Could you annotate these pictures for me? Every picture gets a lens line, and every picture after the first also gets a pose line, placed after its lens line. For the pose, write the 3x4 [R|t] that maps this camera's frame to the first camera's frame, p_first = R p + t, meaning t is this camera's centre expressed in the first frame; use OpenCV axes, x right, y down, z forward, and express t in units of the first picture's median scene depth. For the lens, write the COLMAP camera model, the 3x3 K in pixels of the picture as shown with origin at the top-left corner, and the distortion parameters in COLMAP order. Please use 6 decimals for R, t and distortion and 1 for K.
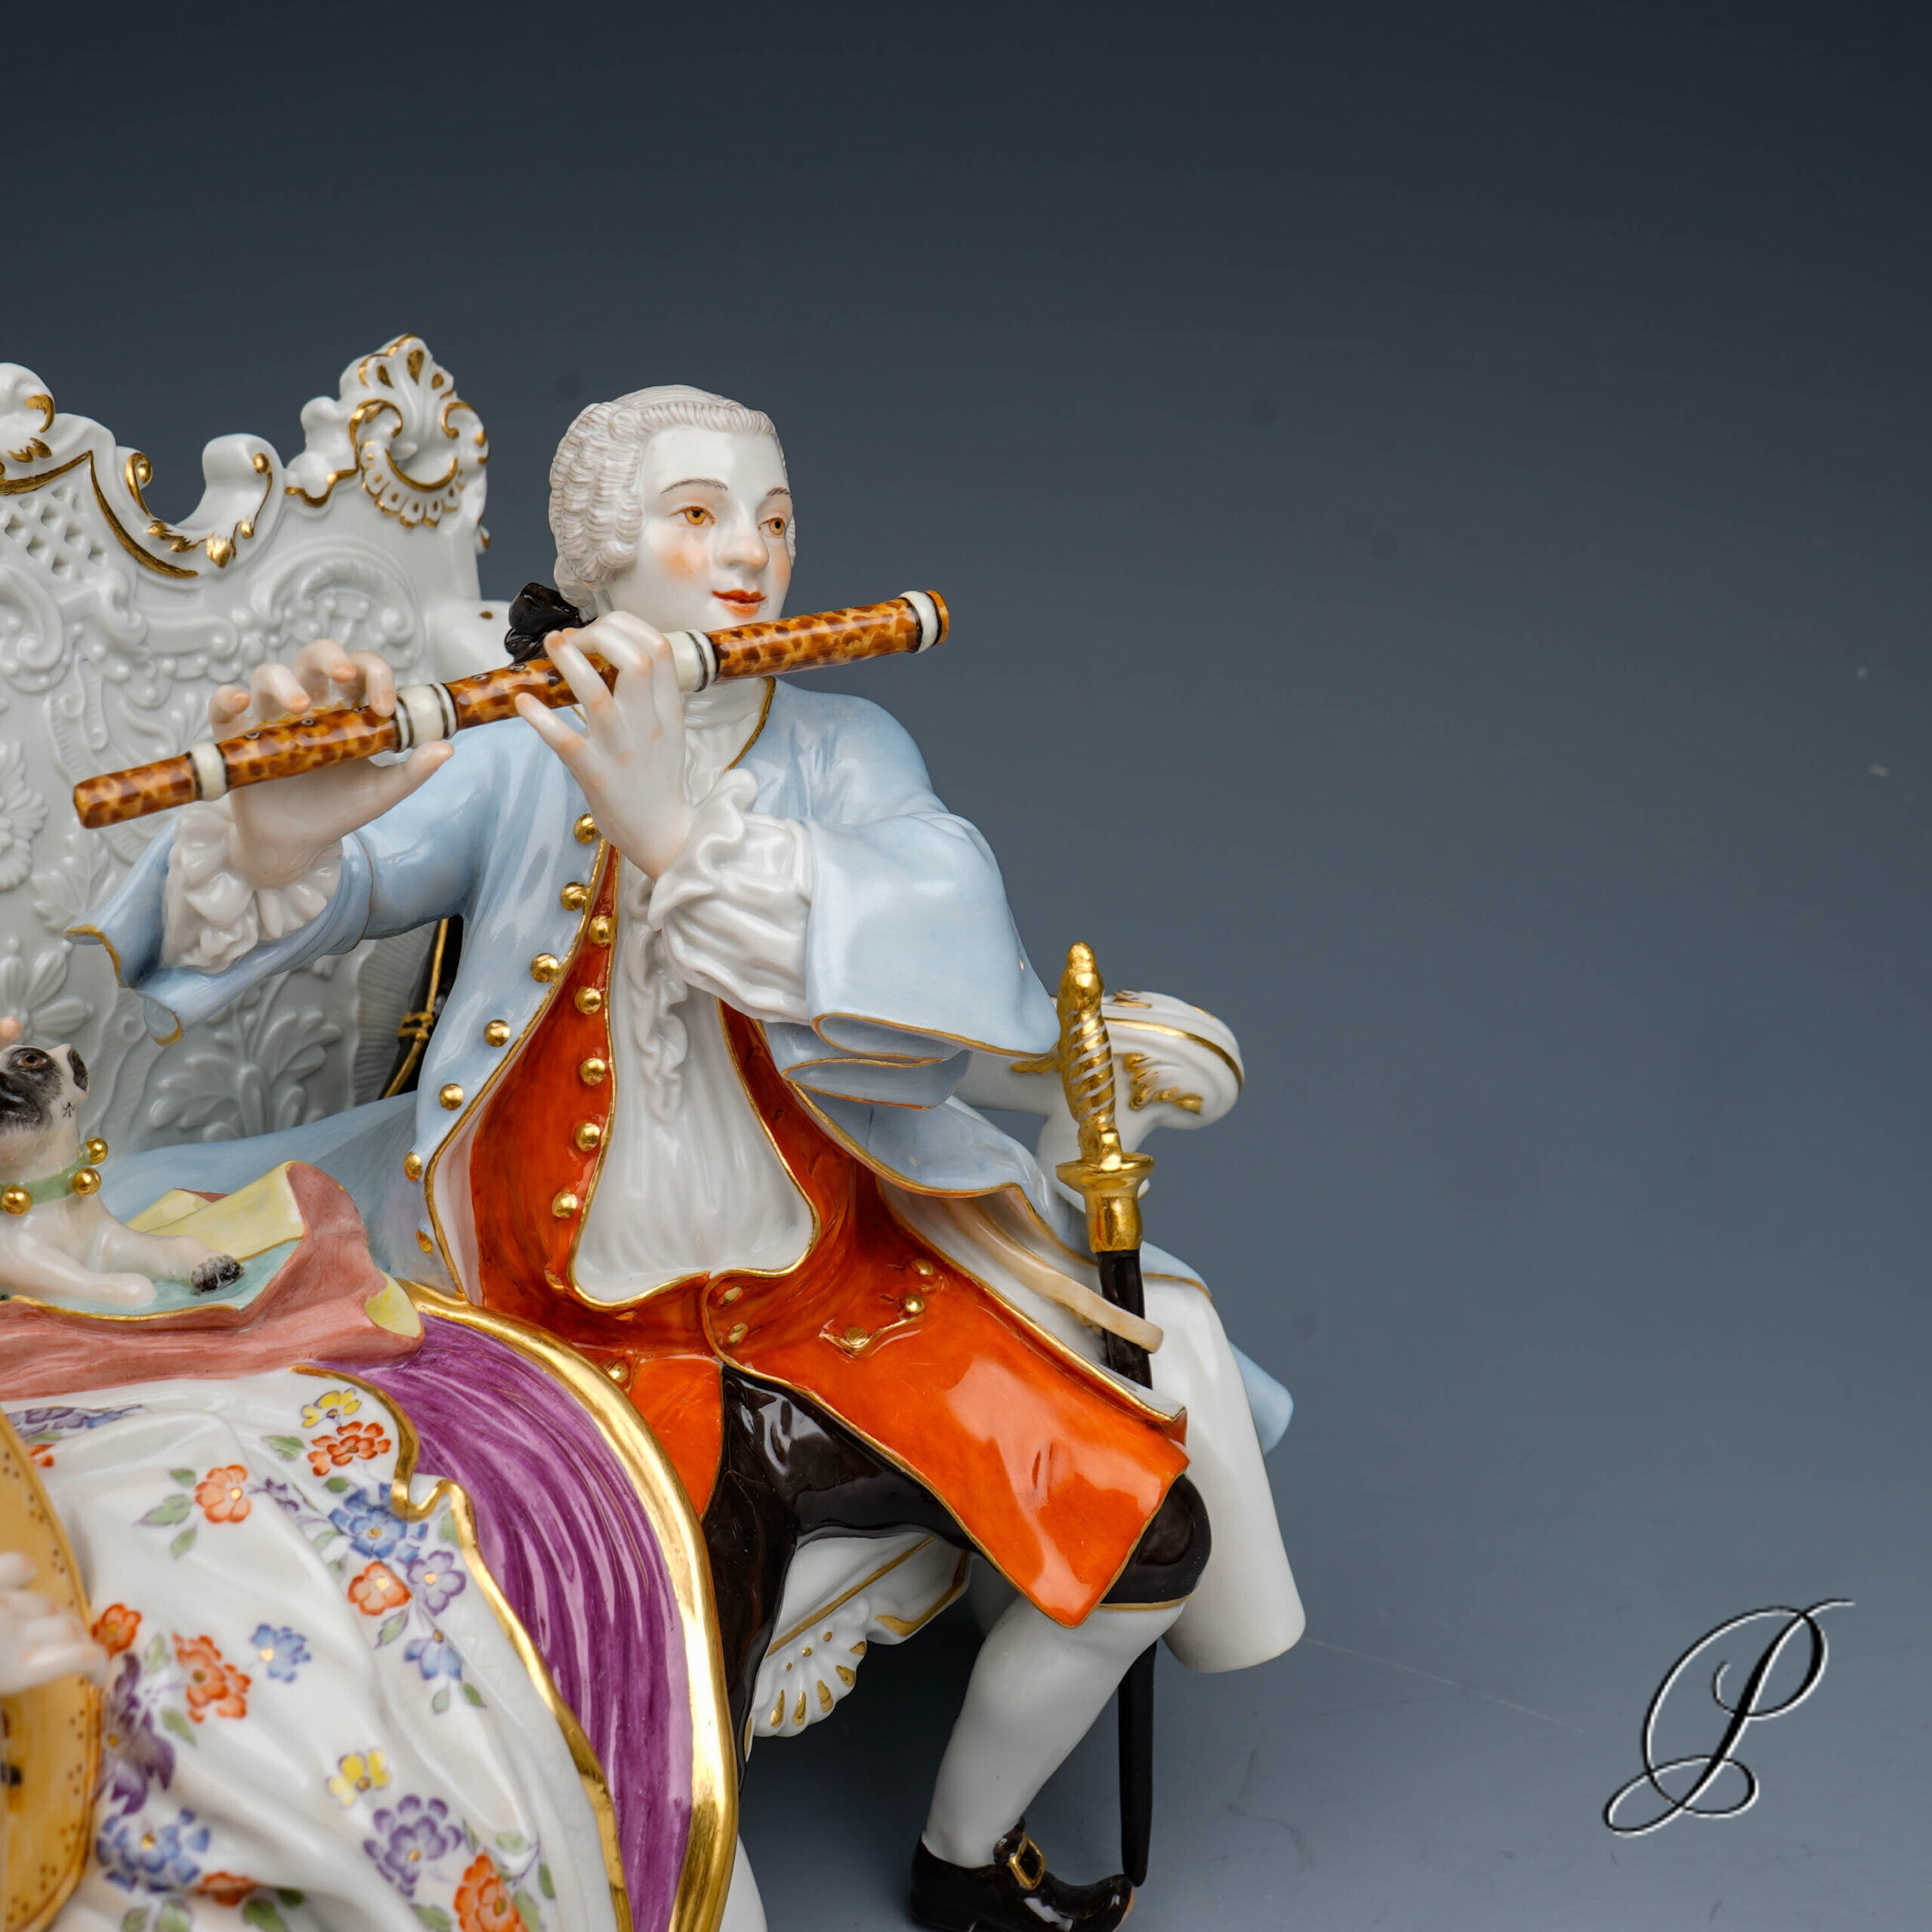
lens RADIAL K [[3231.1, 0, 1014.6], [0, 3231.1, 776.6], [0, 0, 1]] dist [-0.018225, 0.069597]
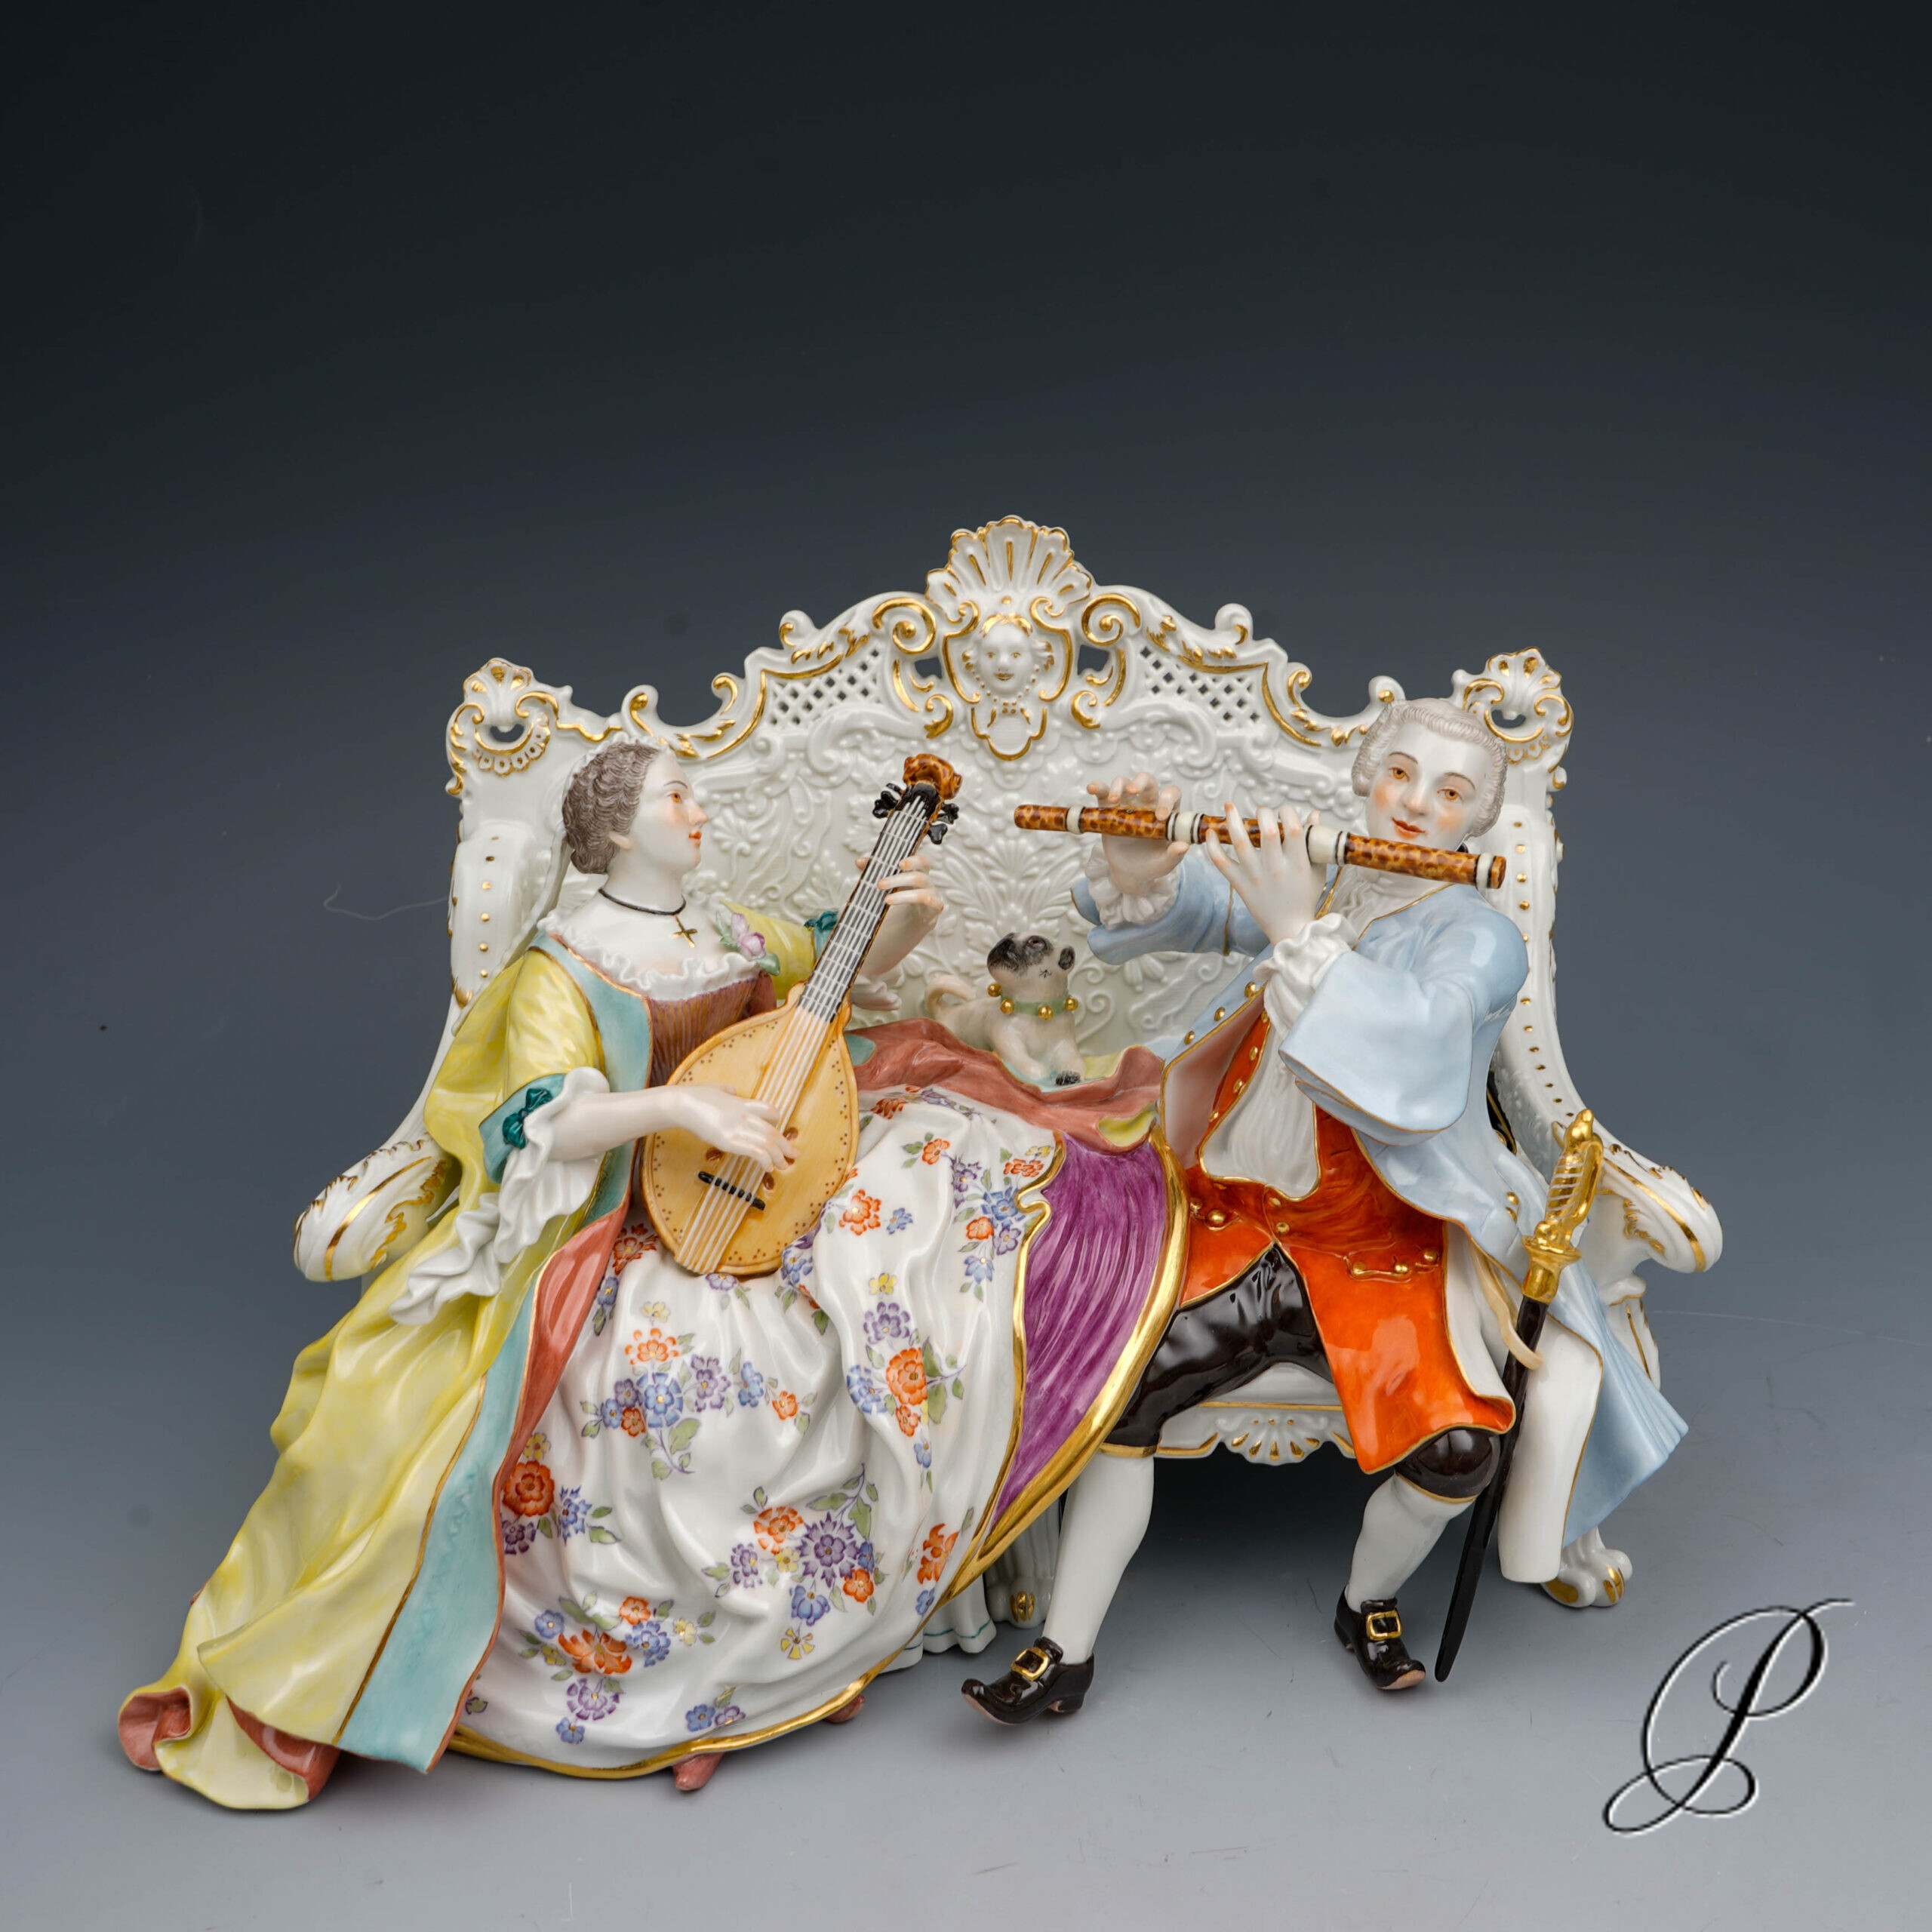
lens RADIAL K [[2752.7, 0, 1058.9], [0, 2752.7, 941.2], [0, 0, 1]] dist [-0.010310, 0.017358]
pose [[0.589599, 0.307901, -0.746706, 0.923816], [-0.300487, 0.941747, 0.151062, -0.164814], [0.749720, 0.135310, 0.647773, -0.075599]]
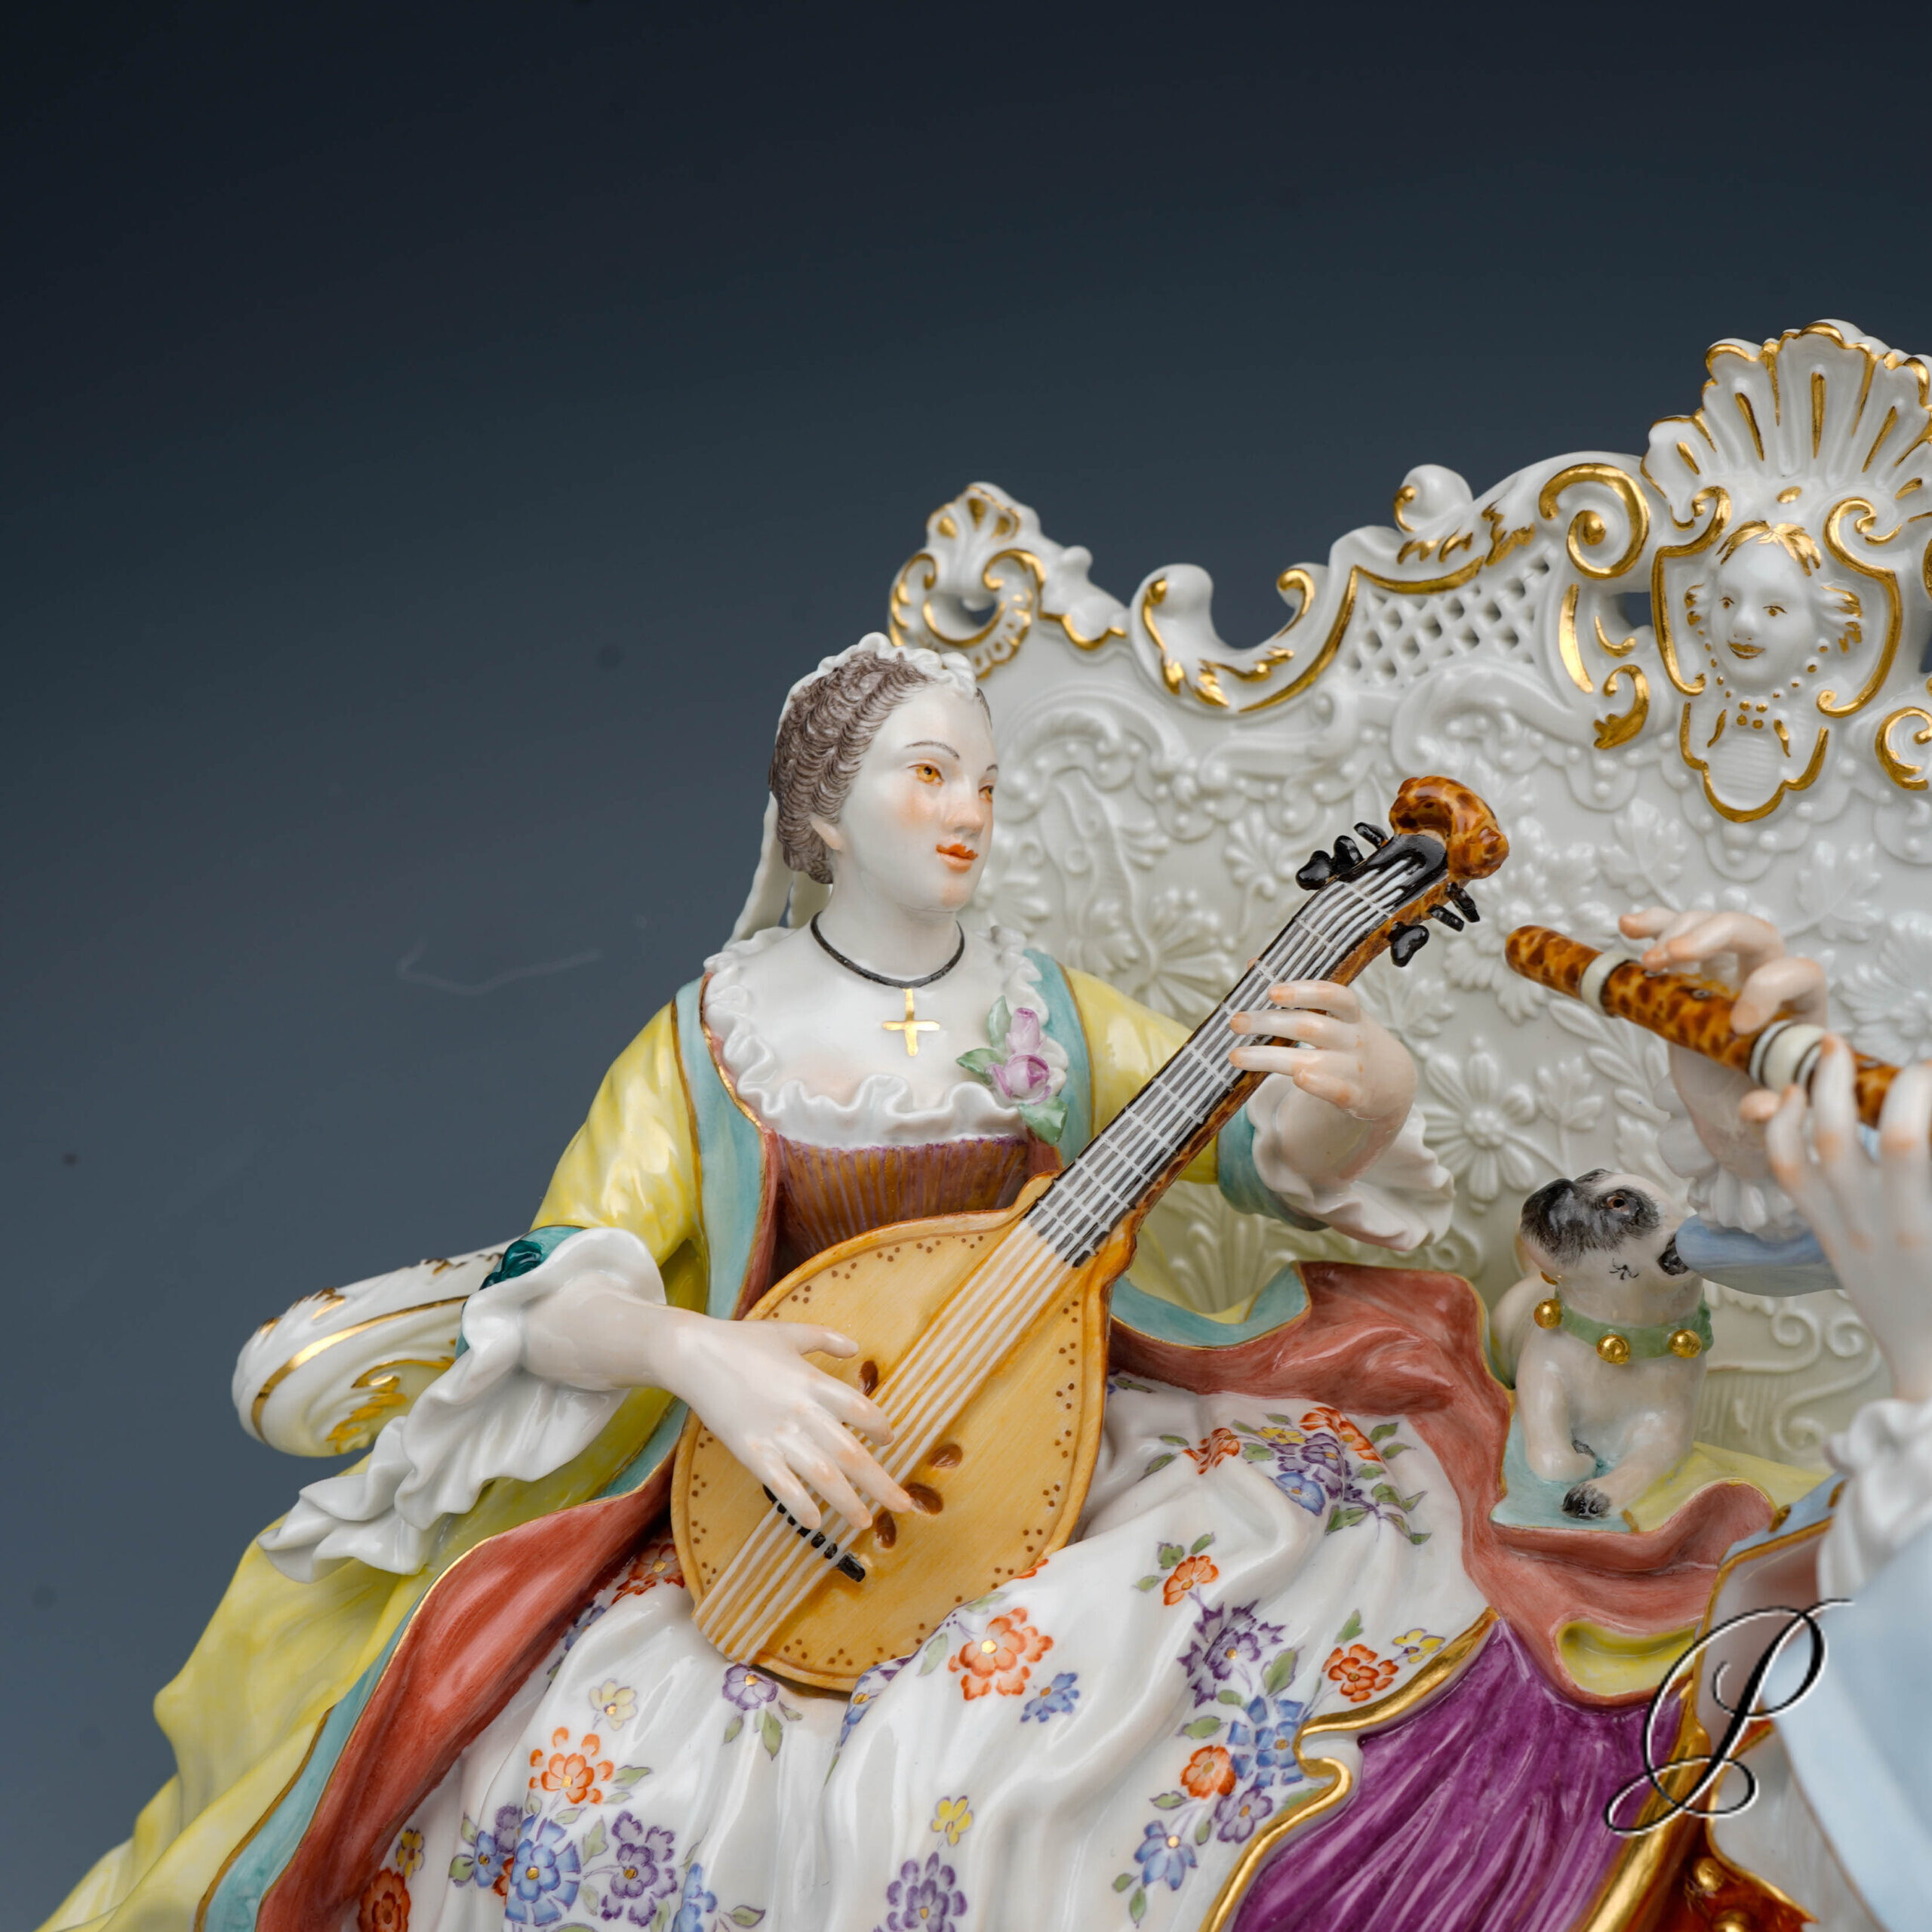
lens RADIAL K [[2894.1, 0, 988.9], [0, 2894.1, 991.2], [0, 0, 1]] dist [-0.011484, 0.029845]
pose [[-0.018584, 0.422930, -0.905972, 0.427854], [-0.332741, 0.851861, 0.404495, -0.239184], [0.942835, 0.308971, 0.124895, 0.673769]]
